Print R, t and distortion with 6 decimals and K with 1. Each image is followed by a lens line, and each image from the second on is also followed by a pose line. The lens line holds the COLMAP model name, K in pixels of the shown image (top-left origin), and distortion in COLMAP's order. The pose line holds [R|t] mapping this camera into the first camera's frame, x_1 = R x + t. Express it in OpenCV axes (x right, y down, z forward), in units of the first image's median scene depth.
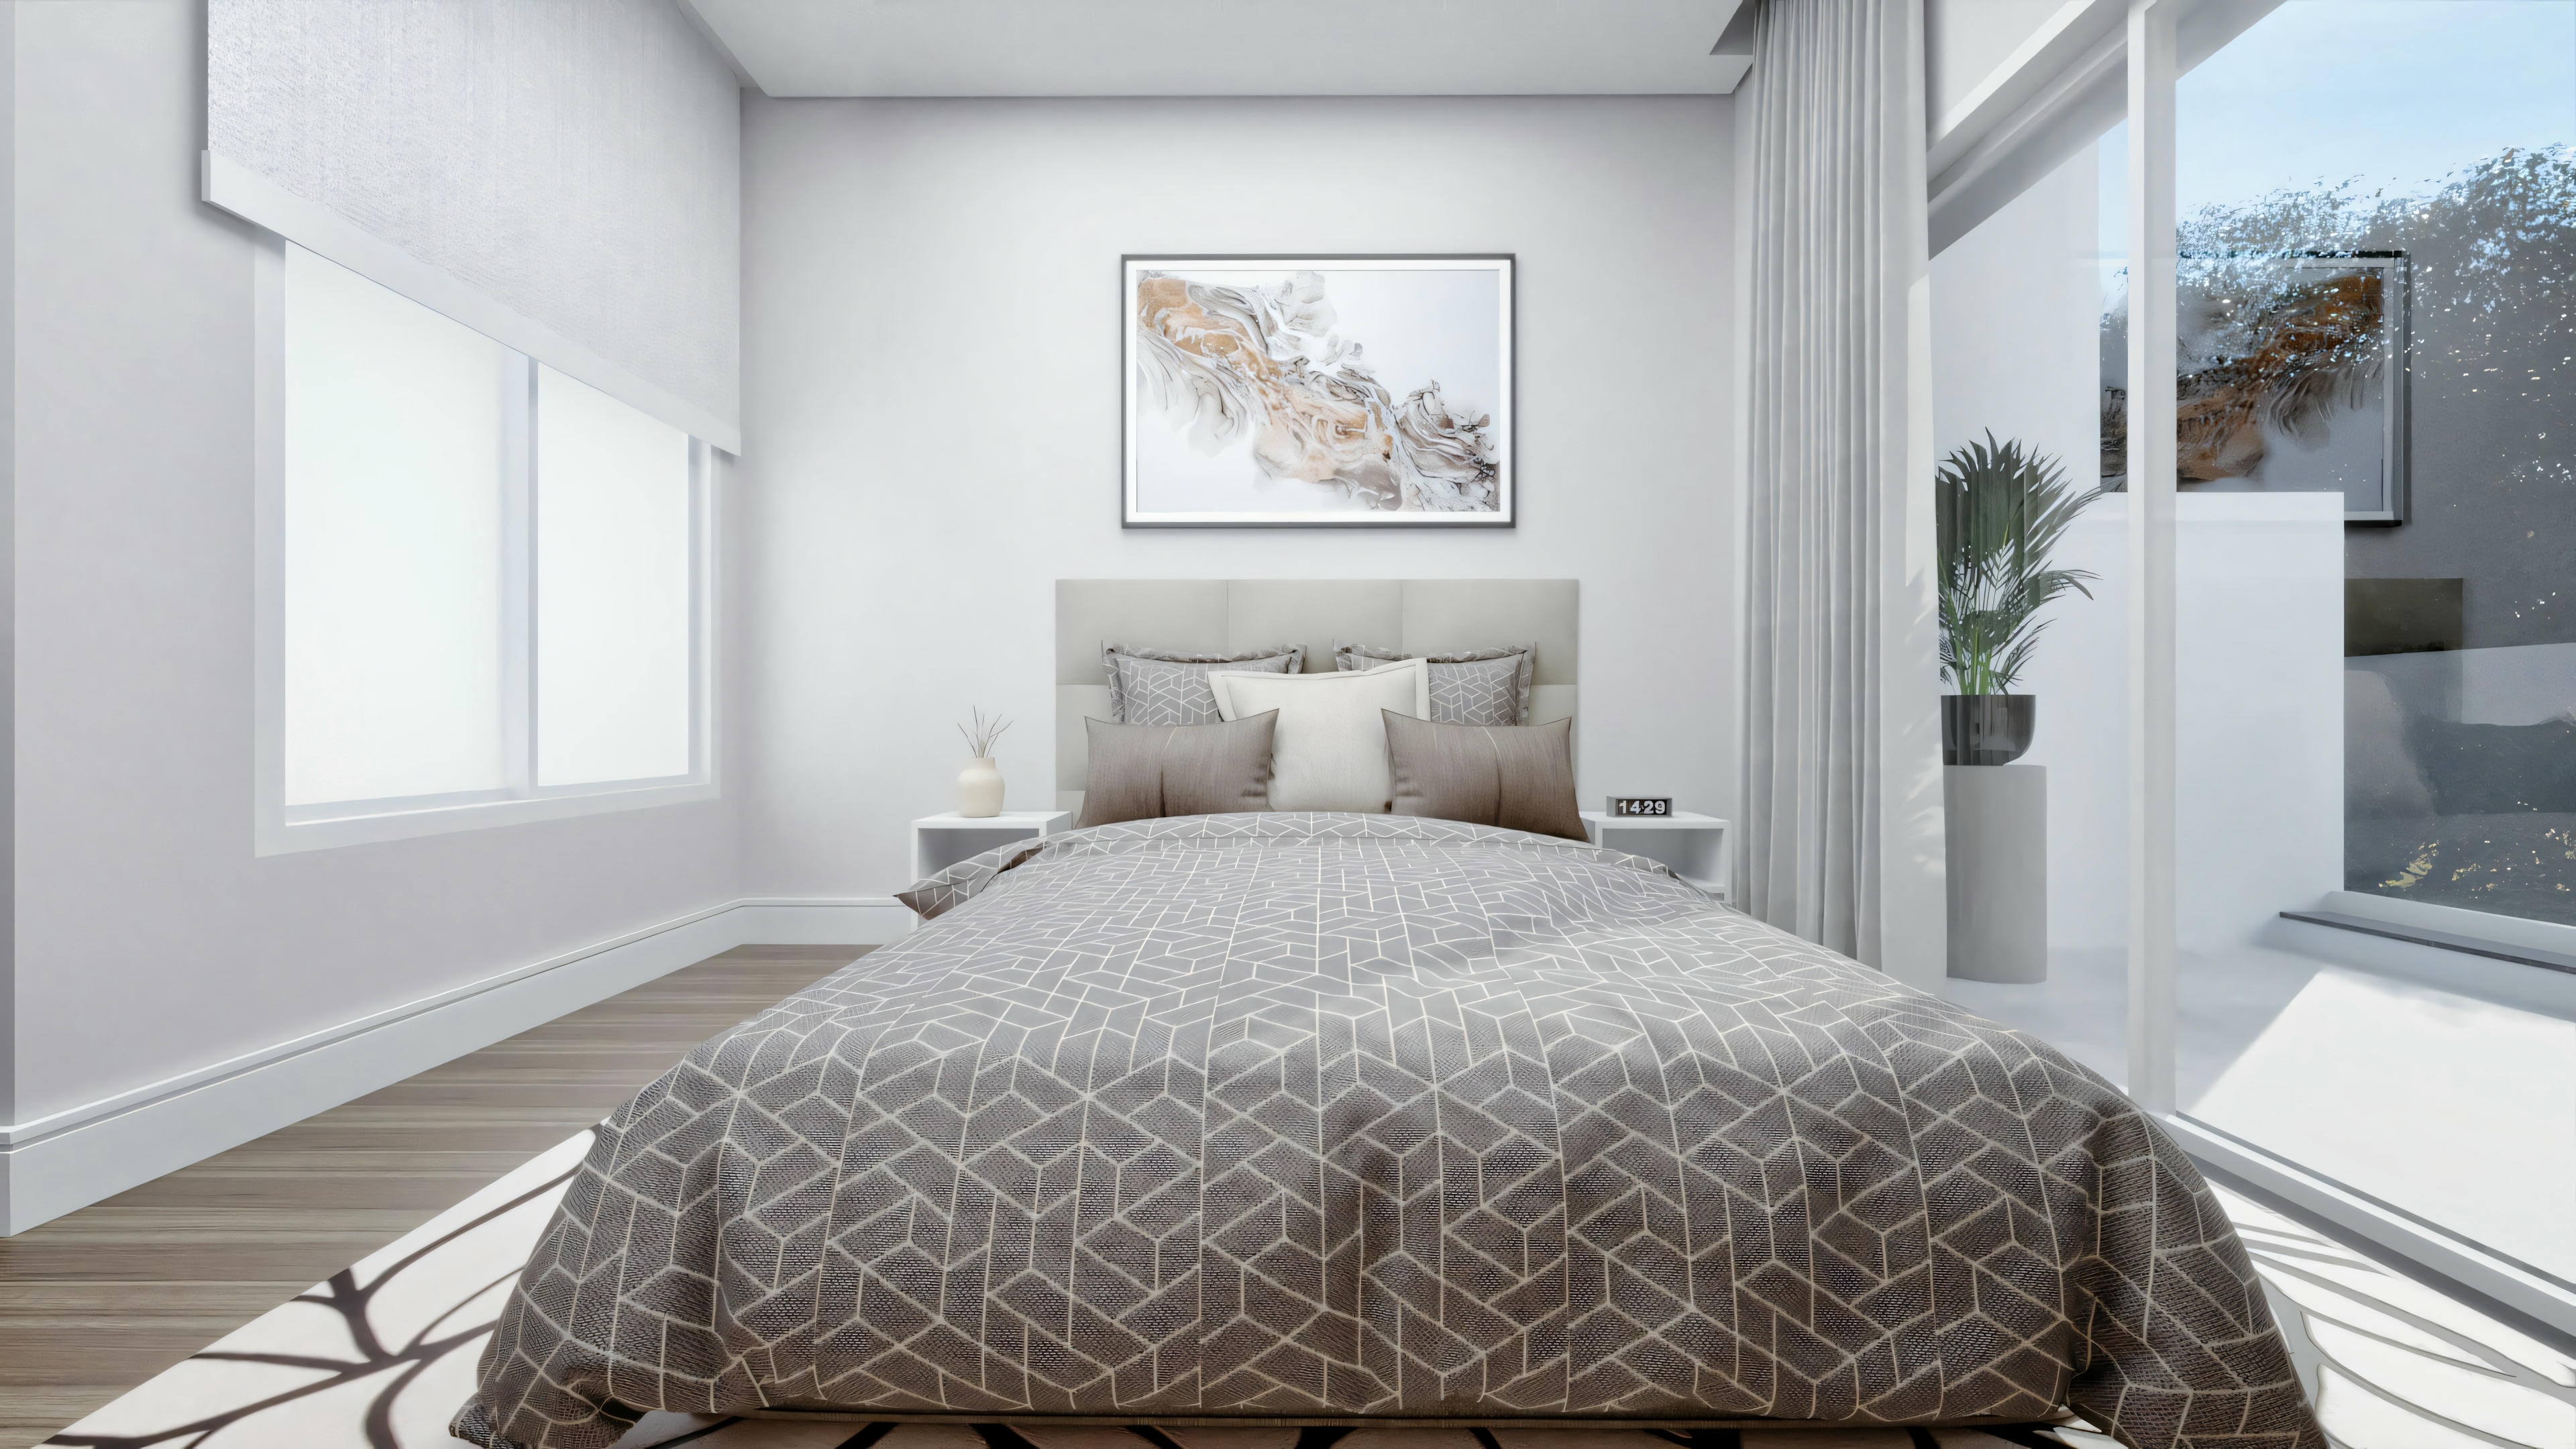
lens RADIAL K [[901.5, 0, 1288.0], [0, 901.5, 724.5], [0, 0, 1]] dist [-0.001256, 0.000000]
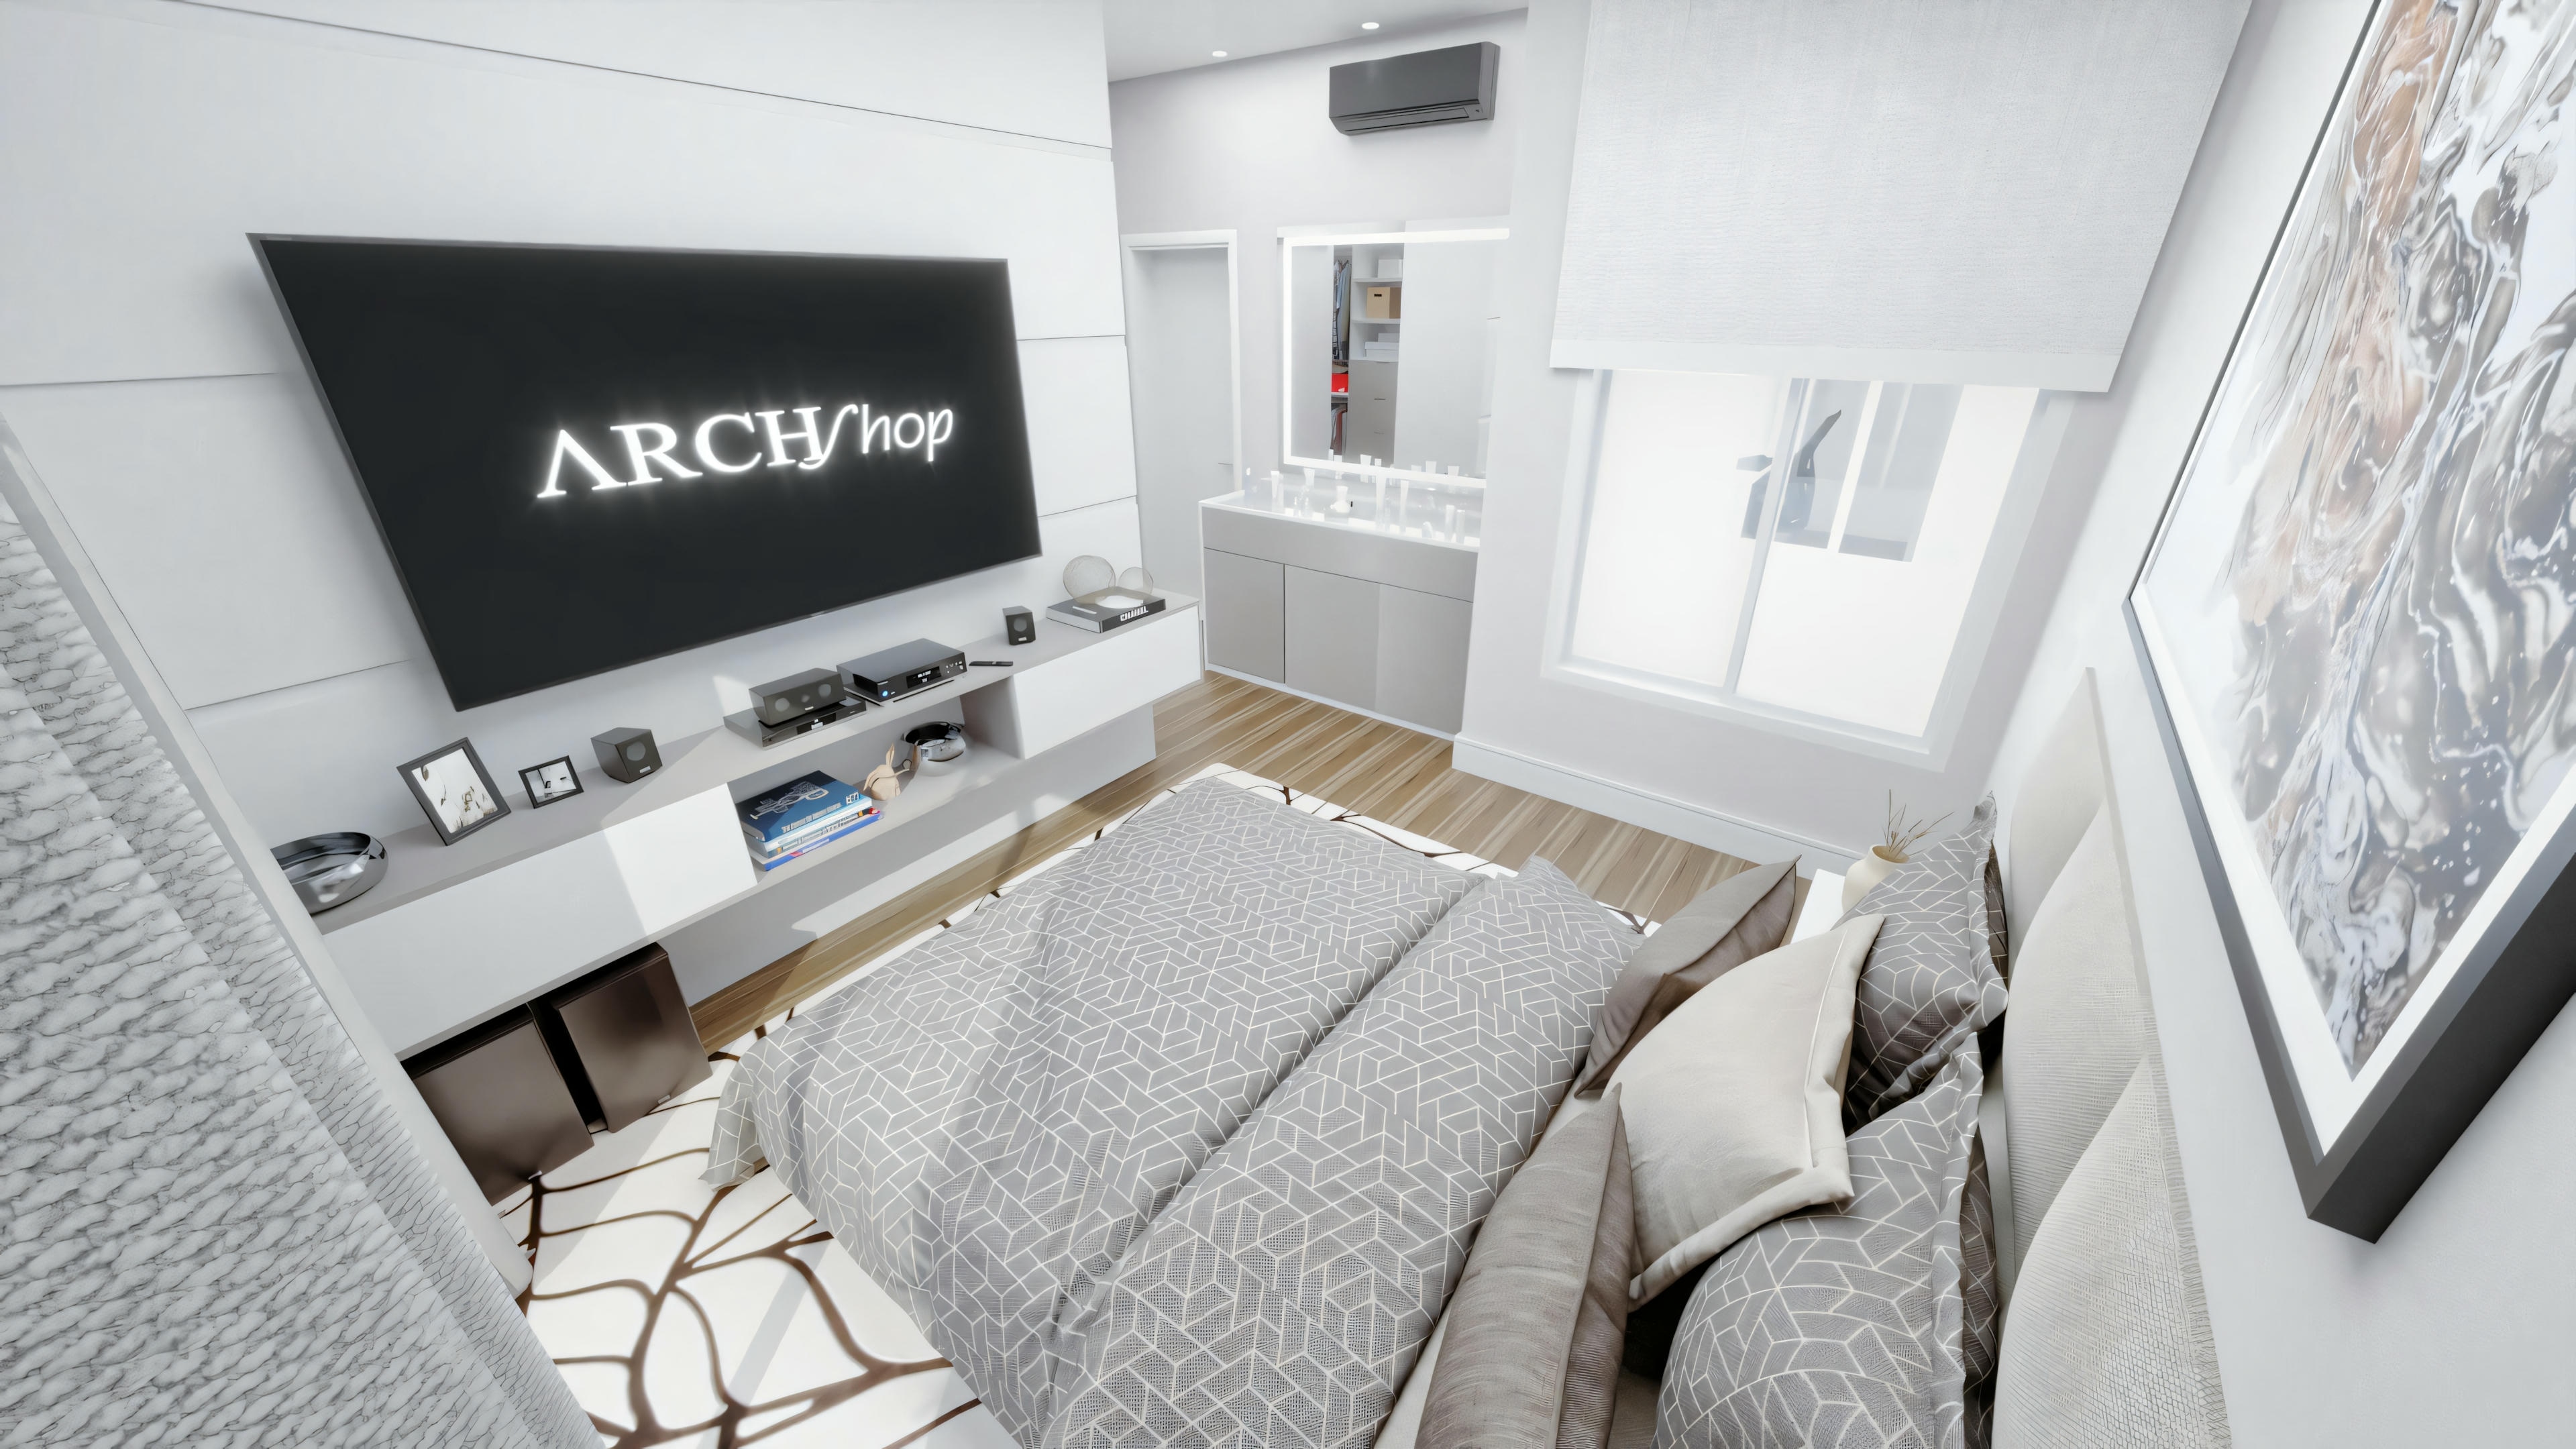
lens RADIAL K [[901.5, 0, 1288.0], [0, 901.5, 724.5], [0, 0, 1]] dist [-0.001256, 0.000000]
pose [[-0.592184, 0.351697, -0.725002, 0.450641], [0.003078, 0.900707, 0.434417, -0.370584], [0.805797, 0.255023, -0.534467, 0.911590]]
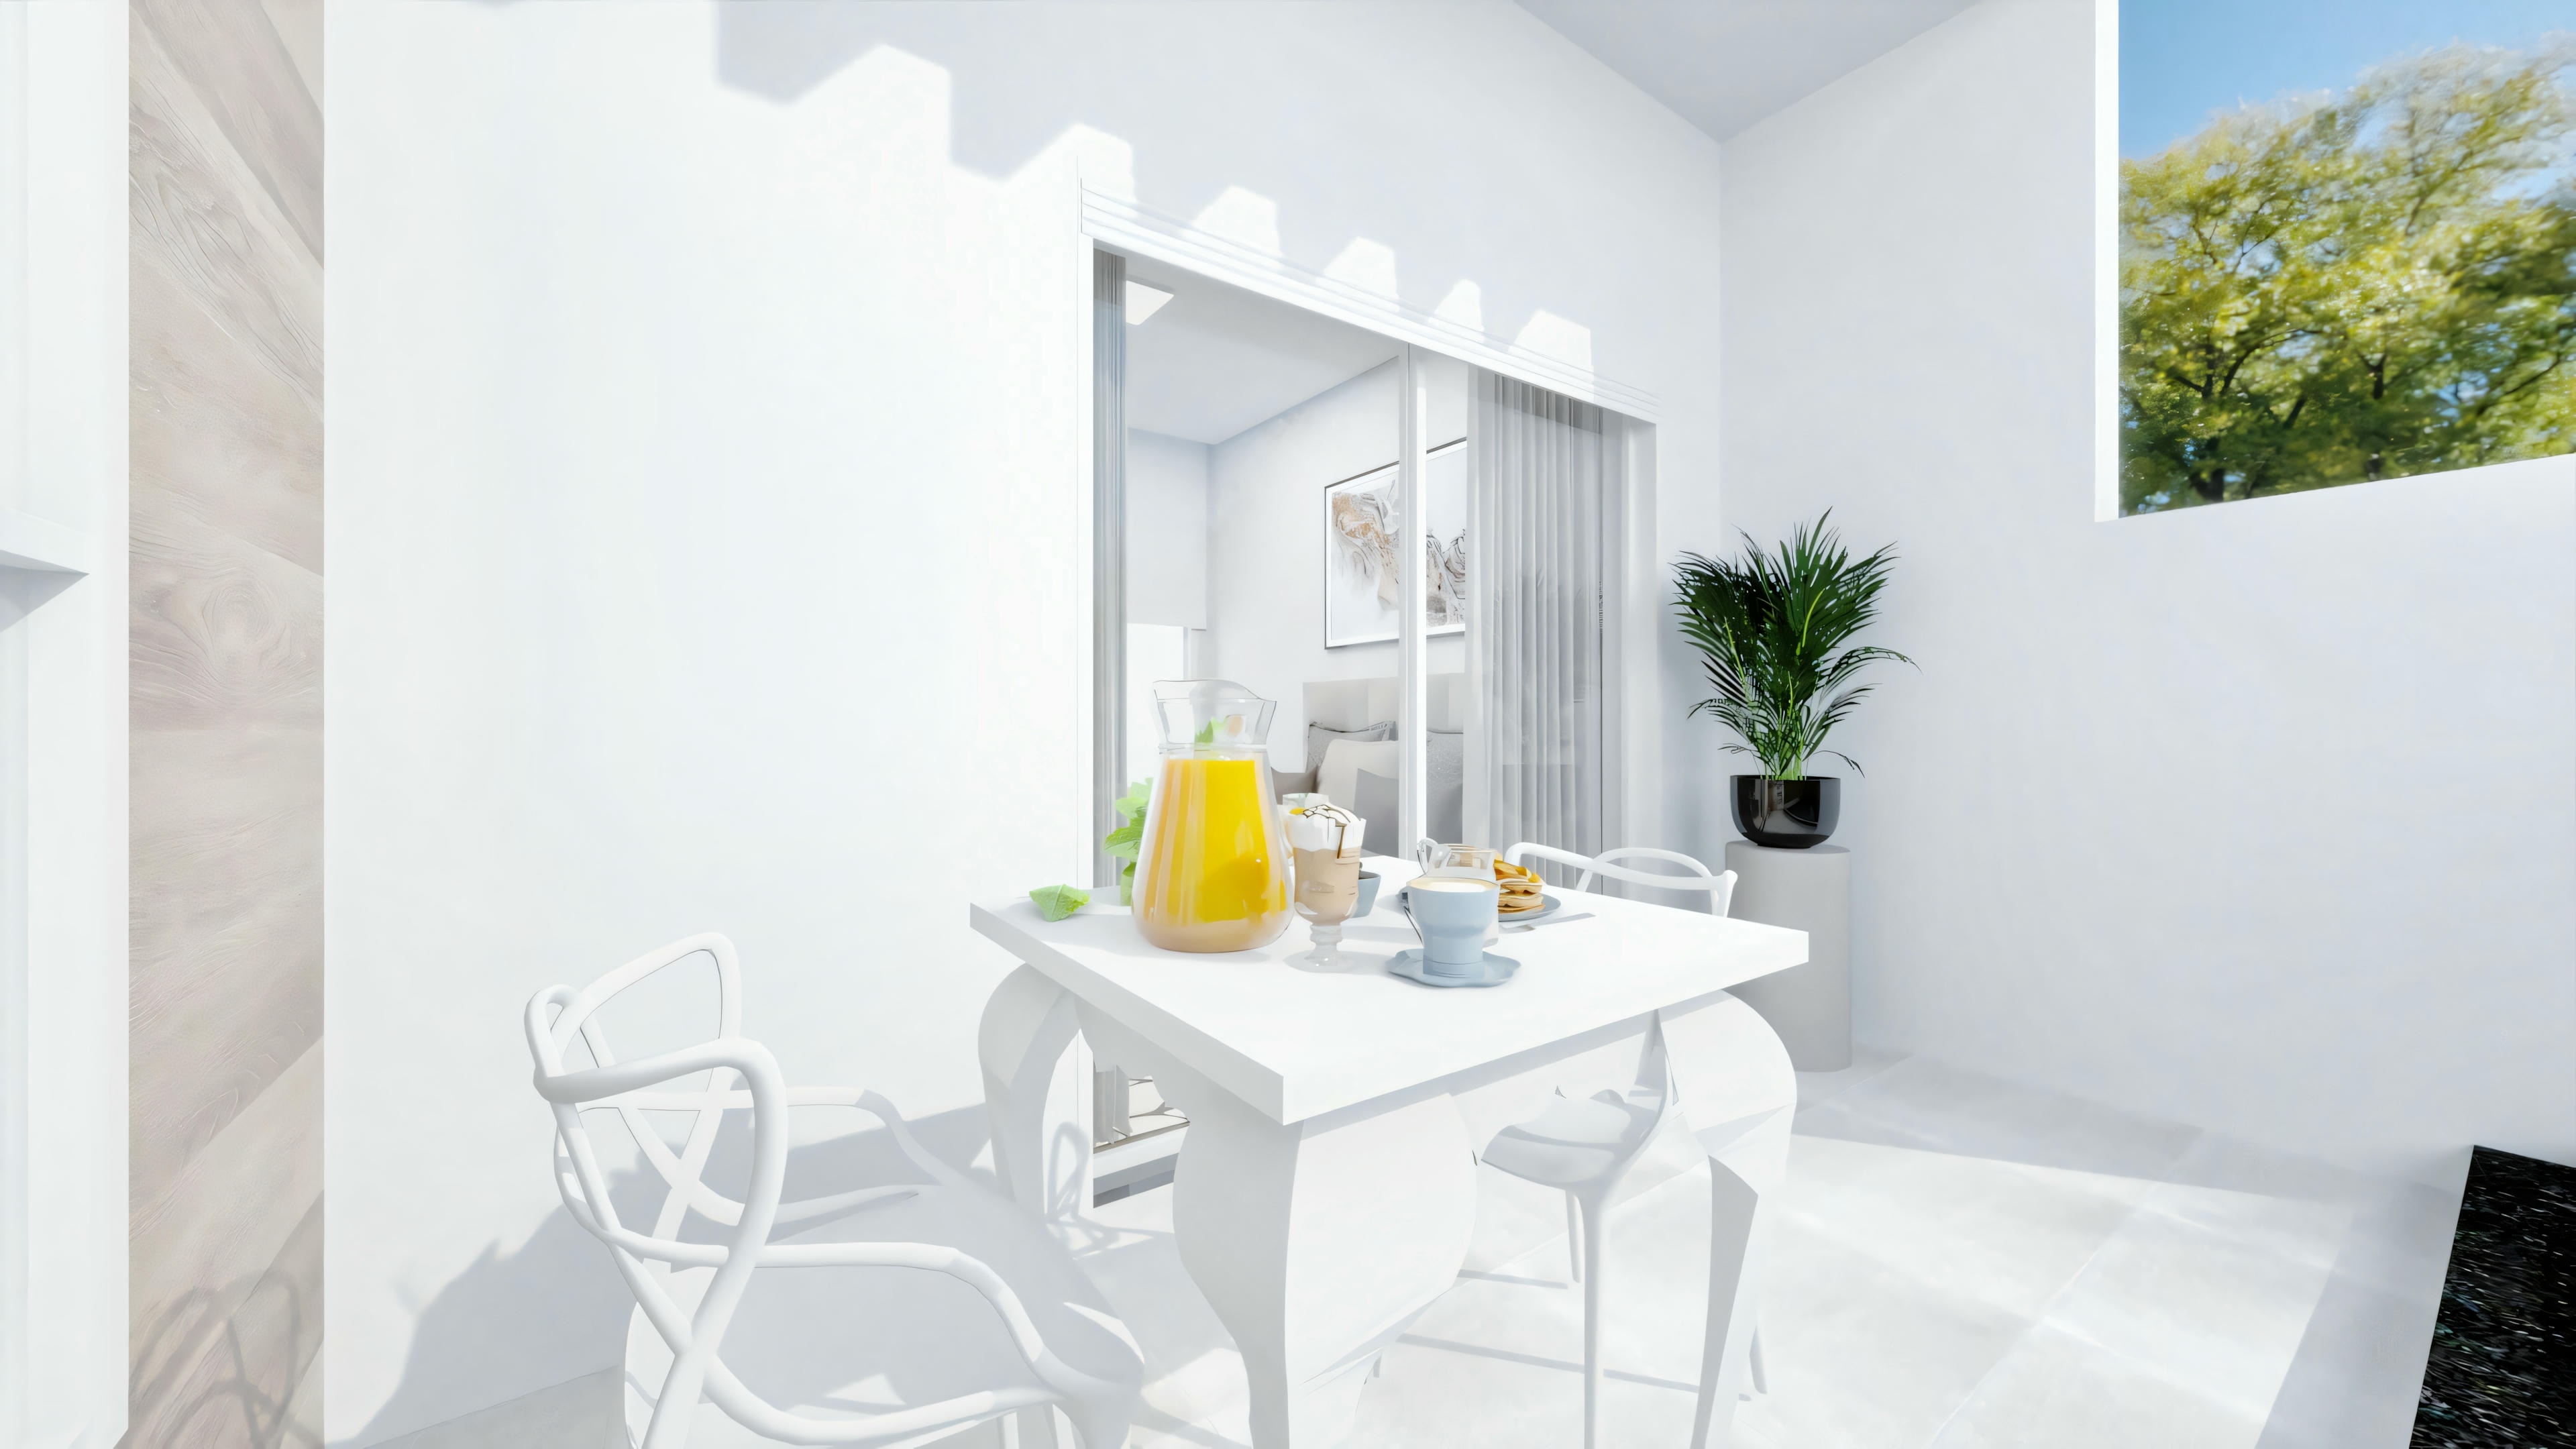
lens RADIAL K [[901.5, 0, 1288.0], [0, 901.5, 724.5], [0, 0, 1]] dist [-0.001256, 0.000000]
pose [[0.581865, -0.001068, -0.813285, 1.128593], [-0.000964, 0.999998, -0.002002, -0.078161], [0.813285, 0.001949, 0.581862, -0.022995]]
